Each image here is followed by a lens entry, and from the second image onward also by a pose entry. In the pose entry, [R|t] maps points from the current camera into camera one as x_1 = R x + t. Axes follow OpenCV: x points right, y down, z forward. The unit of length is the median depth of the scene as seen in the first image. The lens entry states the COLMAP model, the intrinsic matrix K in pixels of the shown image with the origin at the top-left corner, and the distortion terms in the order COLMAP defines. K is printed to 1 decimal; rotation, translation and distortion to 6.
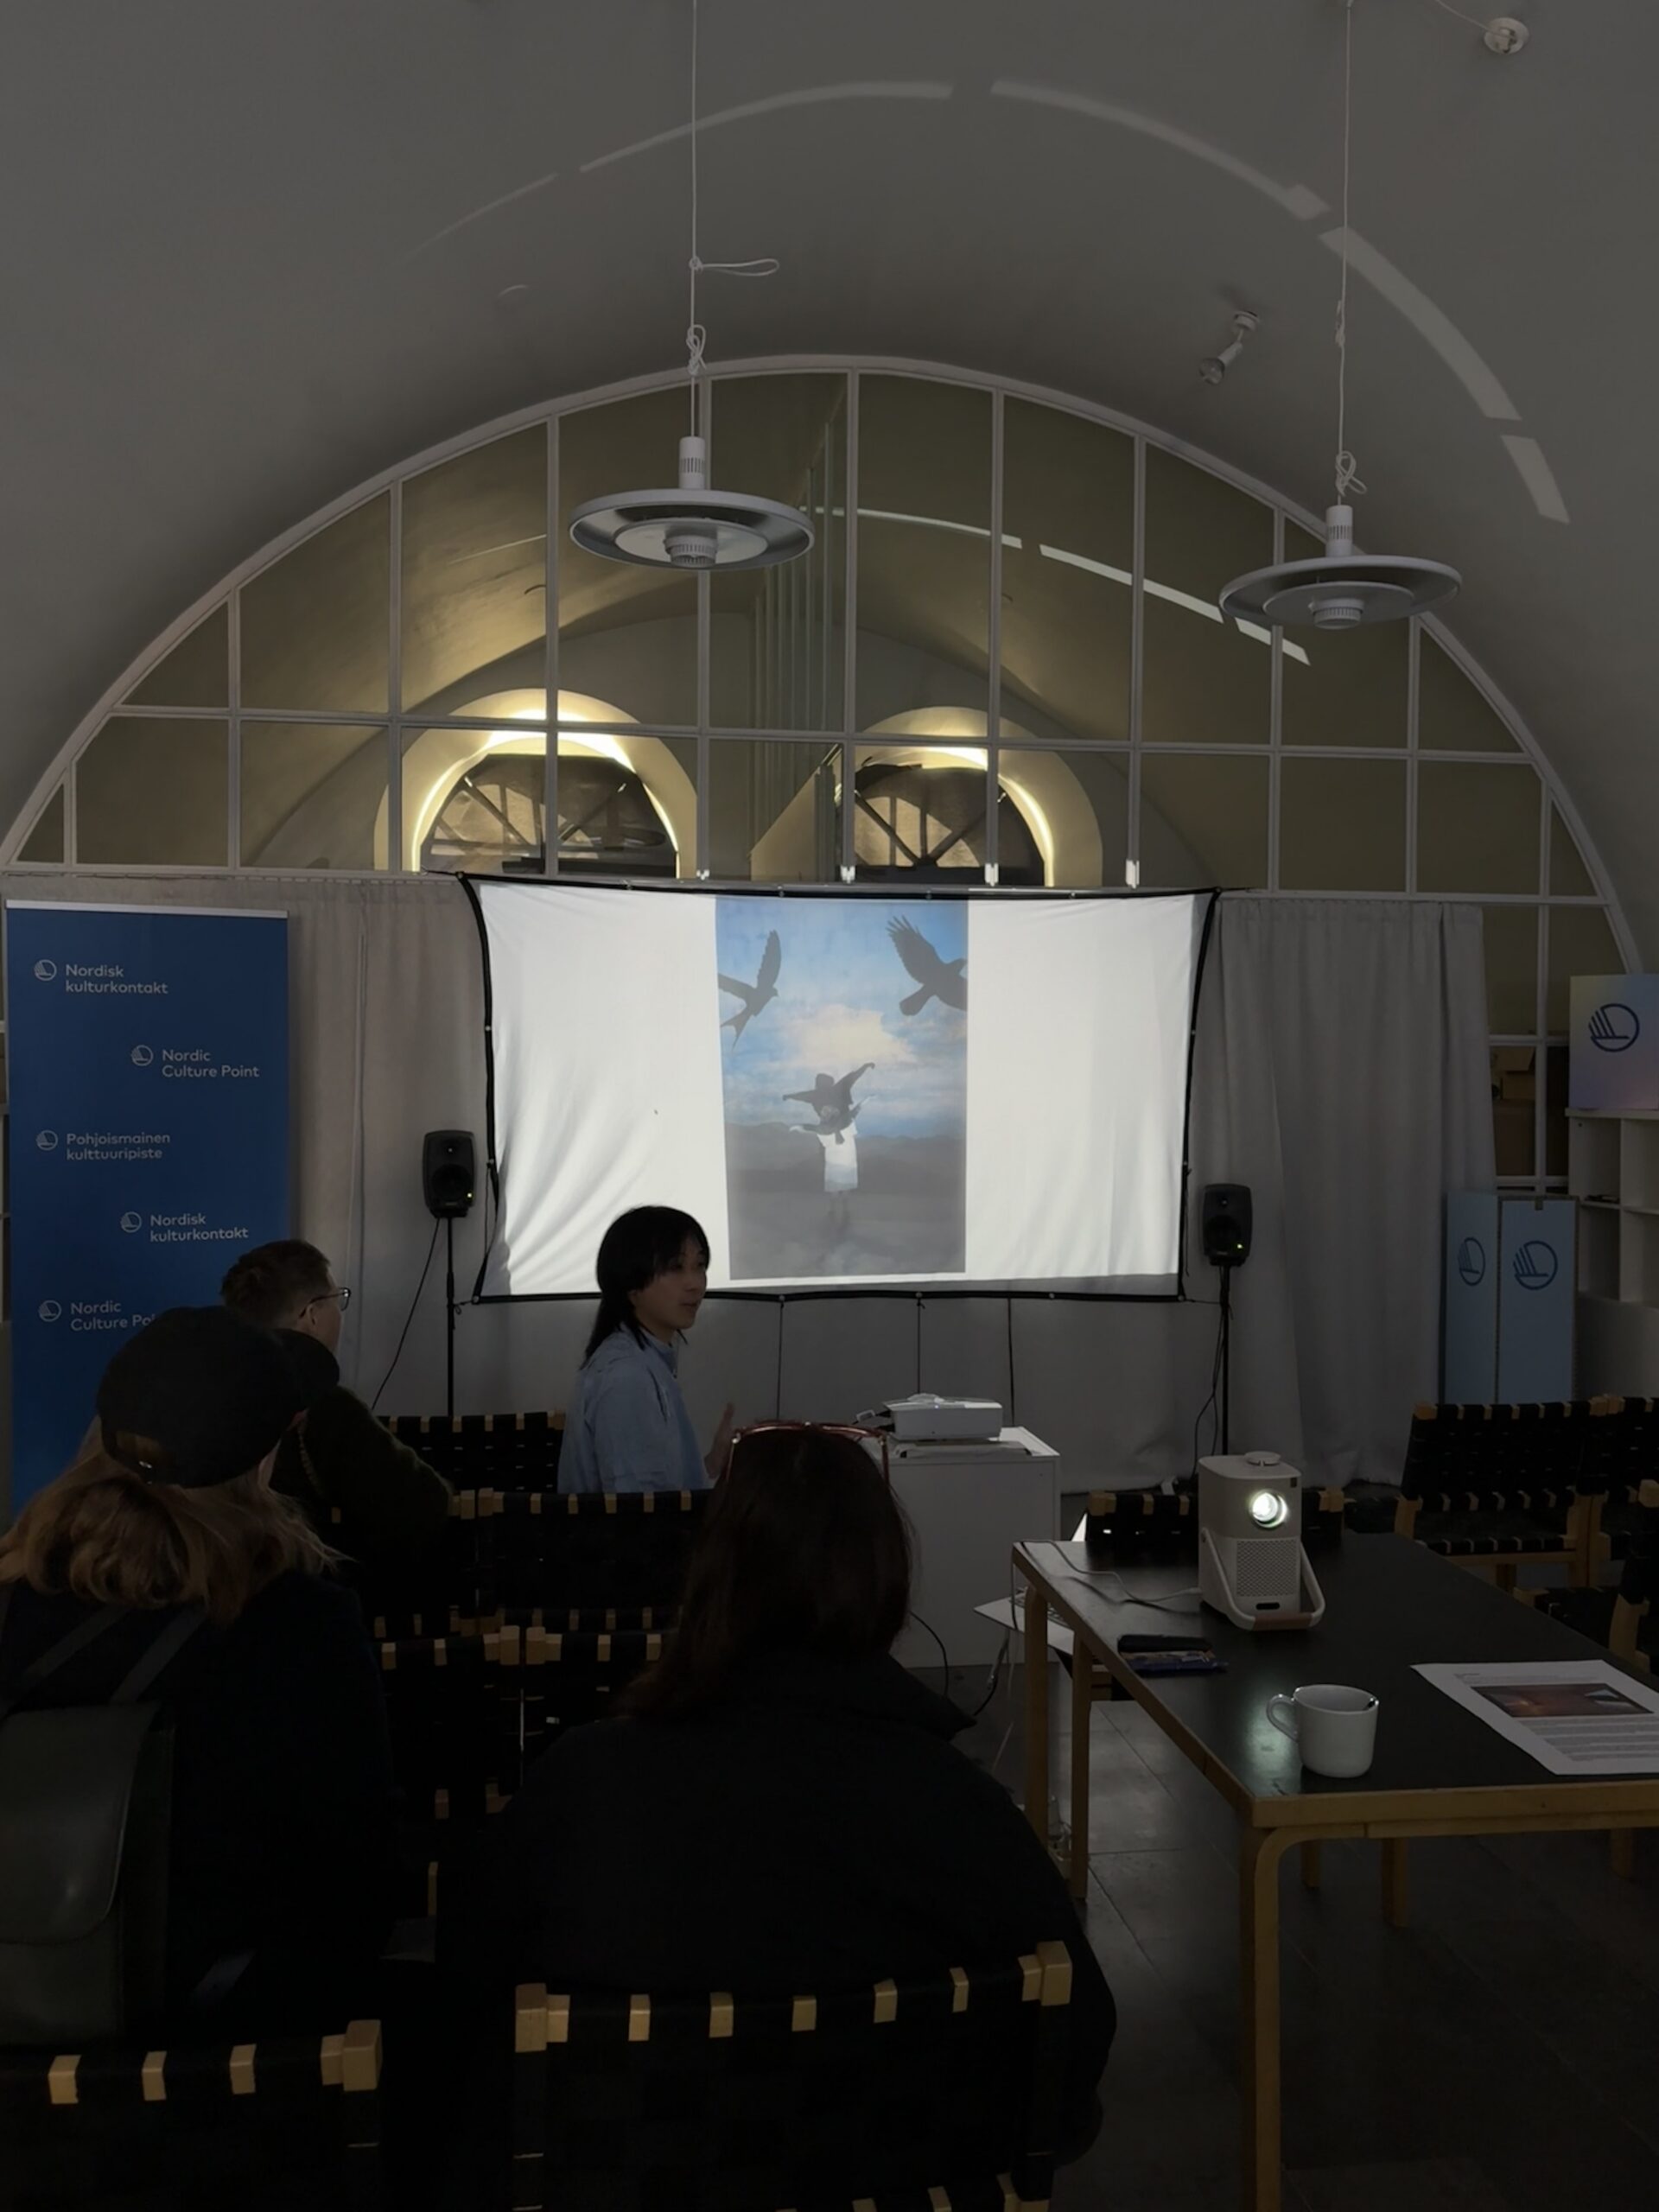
lens RADIAL K [[1848.0, 0, 823.1], [0, 1848.0, 1126.8], [0, 0, 1]] dist [0.168068, -0.462409]
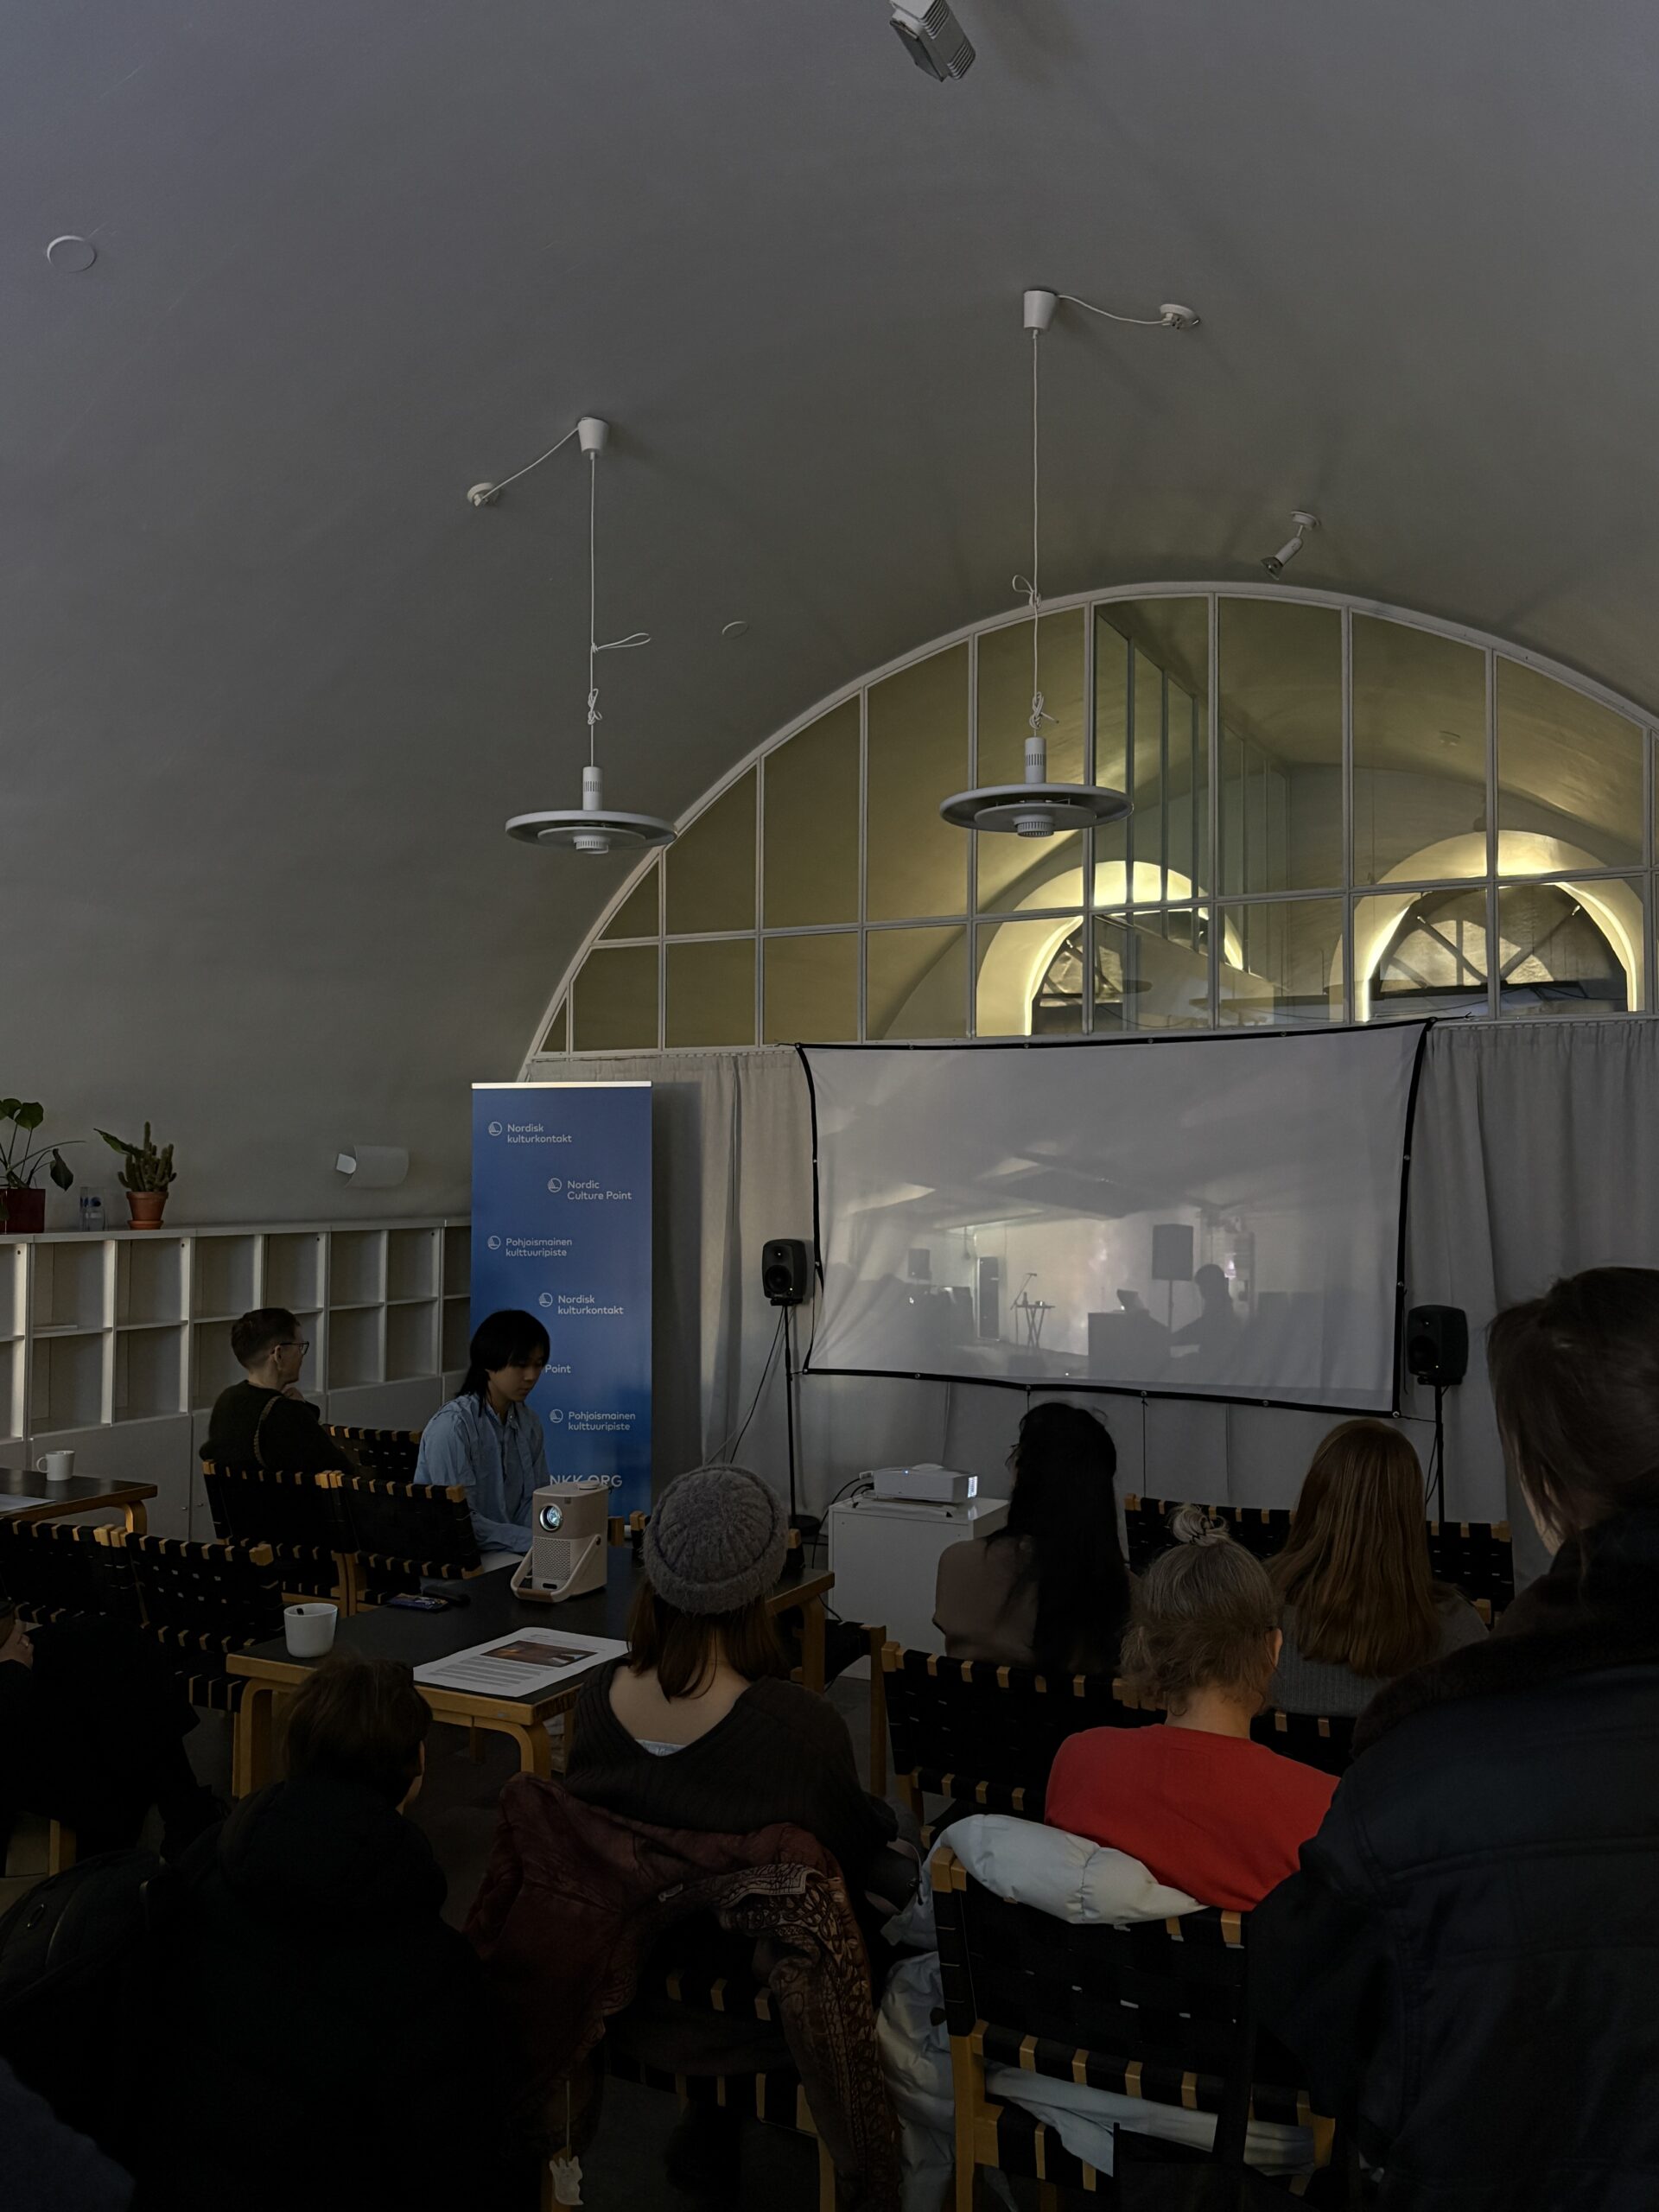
lens RADIAL K [[1793.0, 0, 829.5], [0, 1793.0, 1106.0], [0, 0, 1]] dist [0.122081, -0.000707]
pose [[0.811259, -0.026990, -0.584063, 0.551431], [-0.013141, 0.997840, -0.064365, -0.010640], [0.584539, 0.059892, 0.809152, -0.010003]]
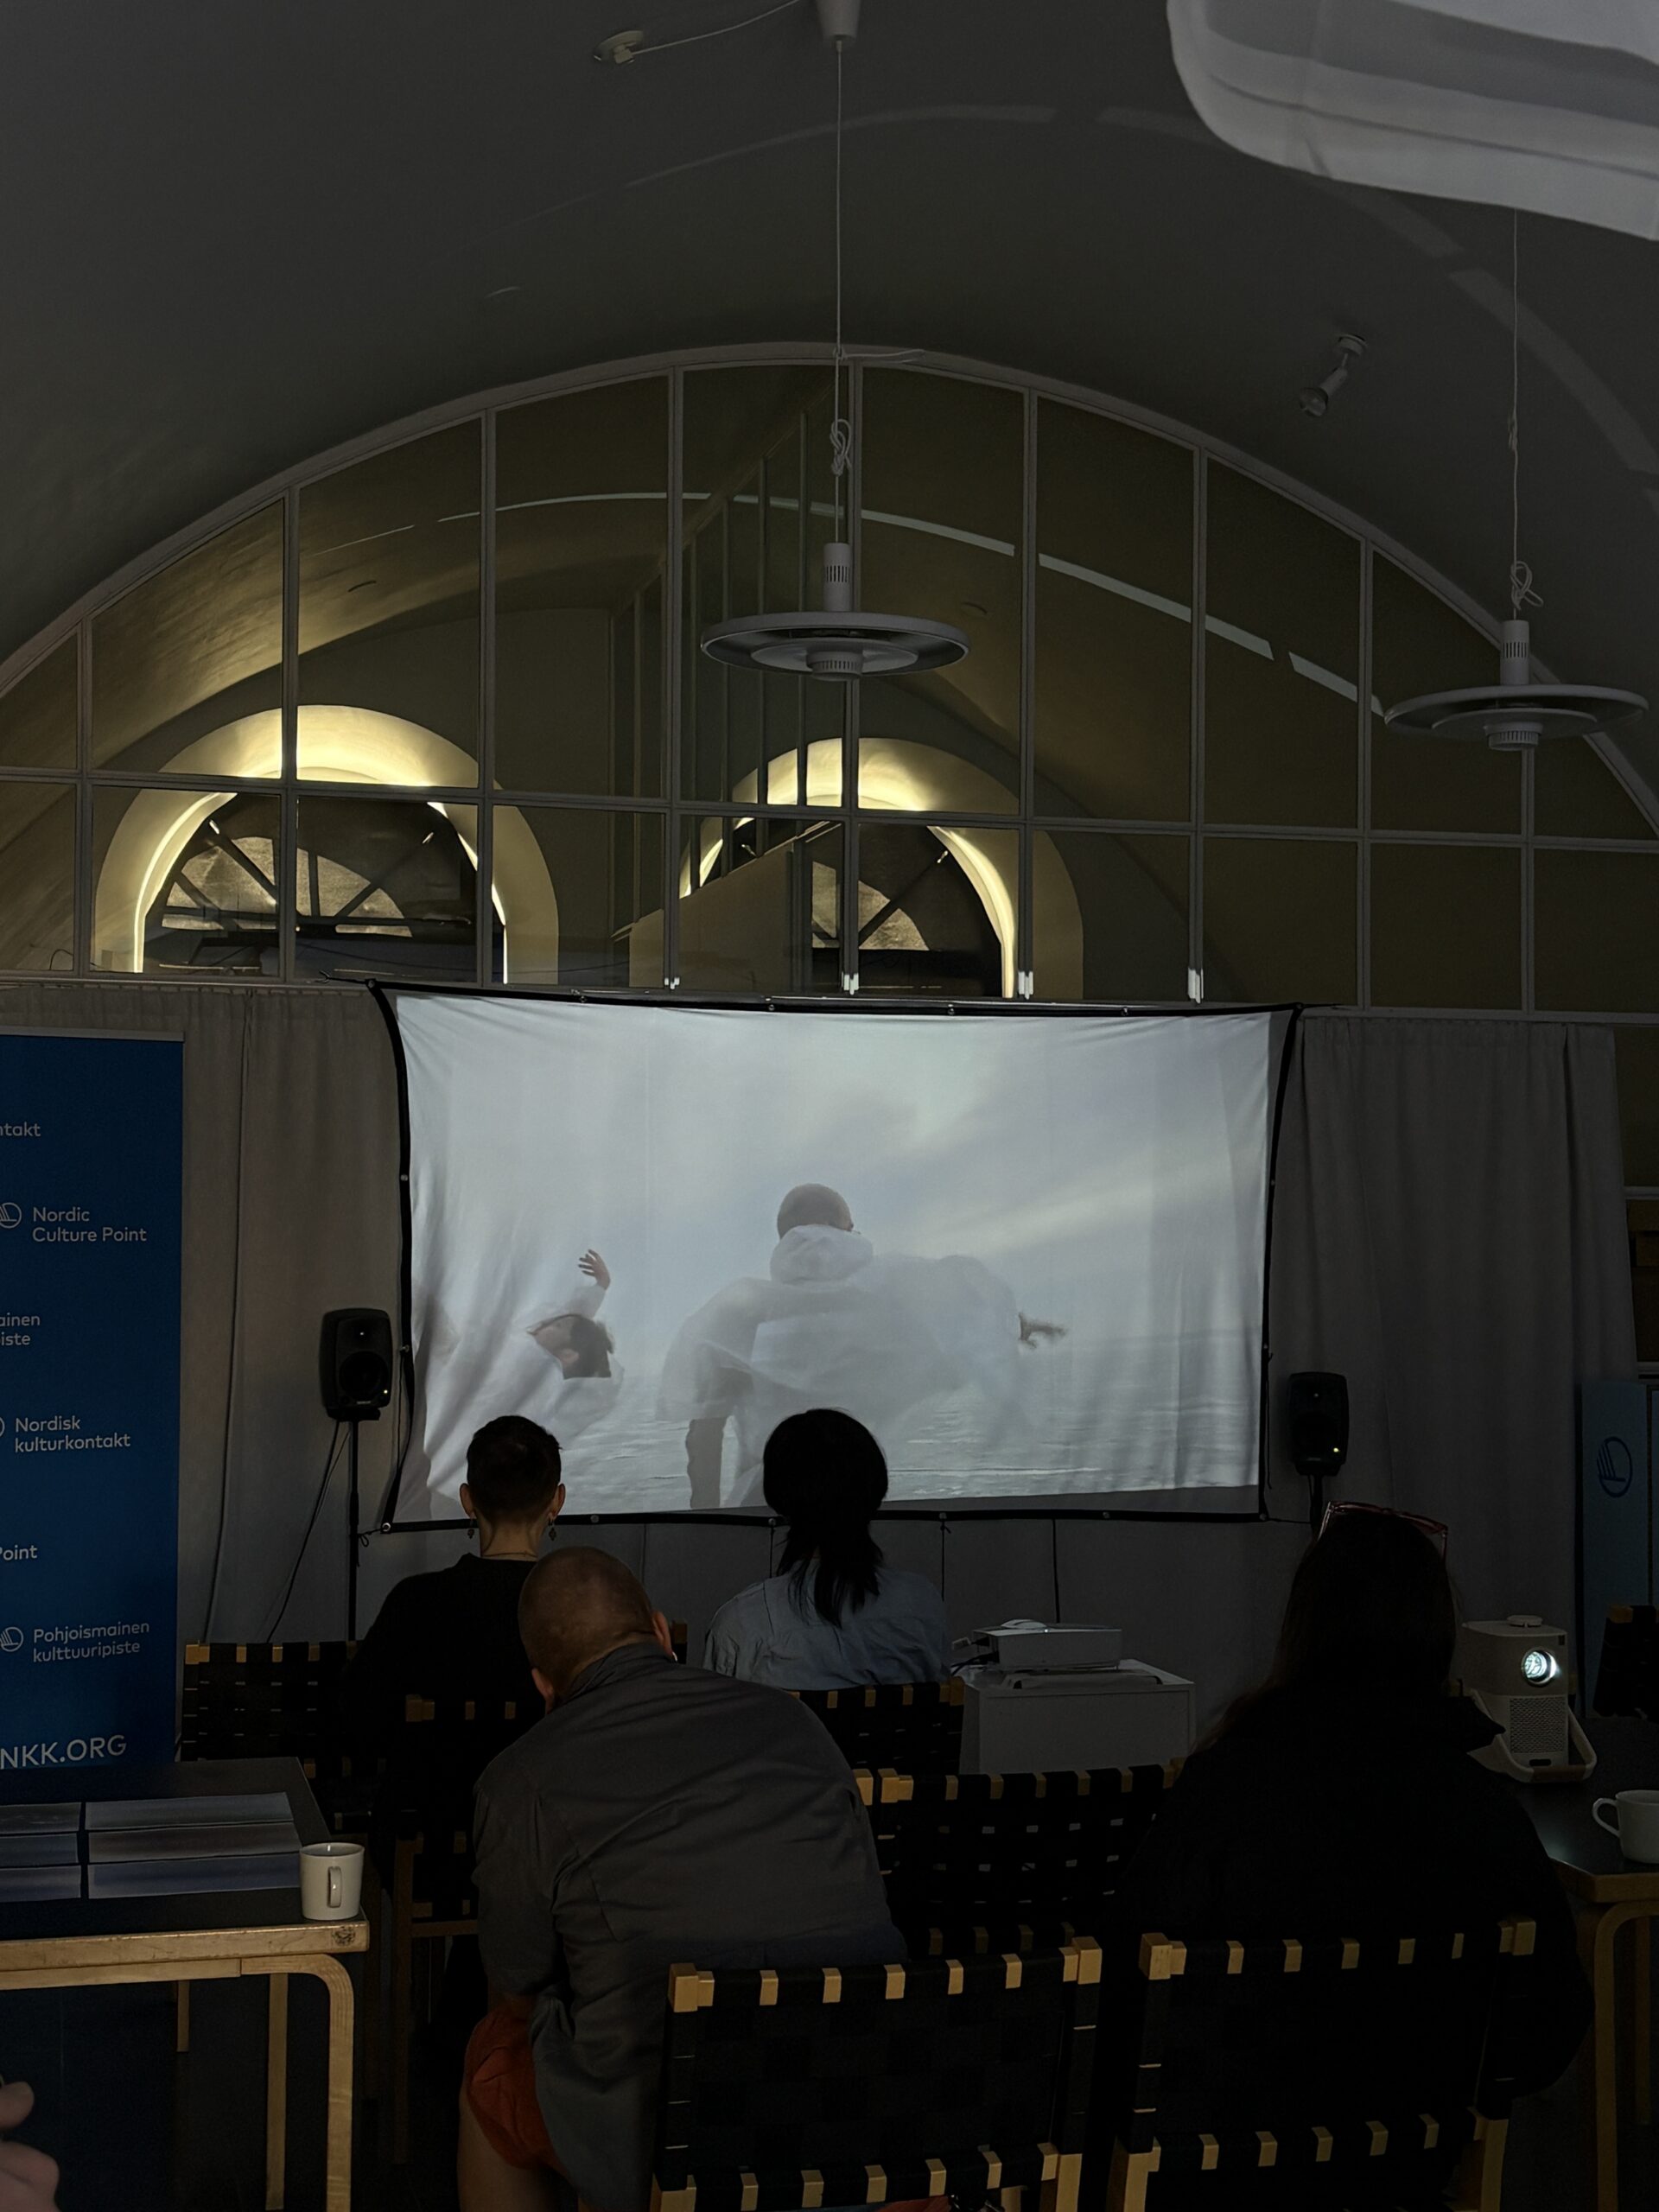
lens RADIAL K [[2986.1, 0, 825.4], [0, 2986.1, 1145.1], [0, 0, 1]] dist [0.373721, -2.023761]
pose [[0.992459, 0.002332, 0.122554, -0.156975], [0.004576, 0.998417, -0.056061, 0.005062], [-0.122490, 0.056199, 0.990877, -0.271955]]
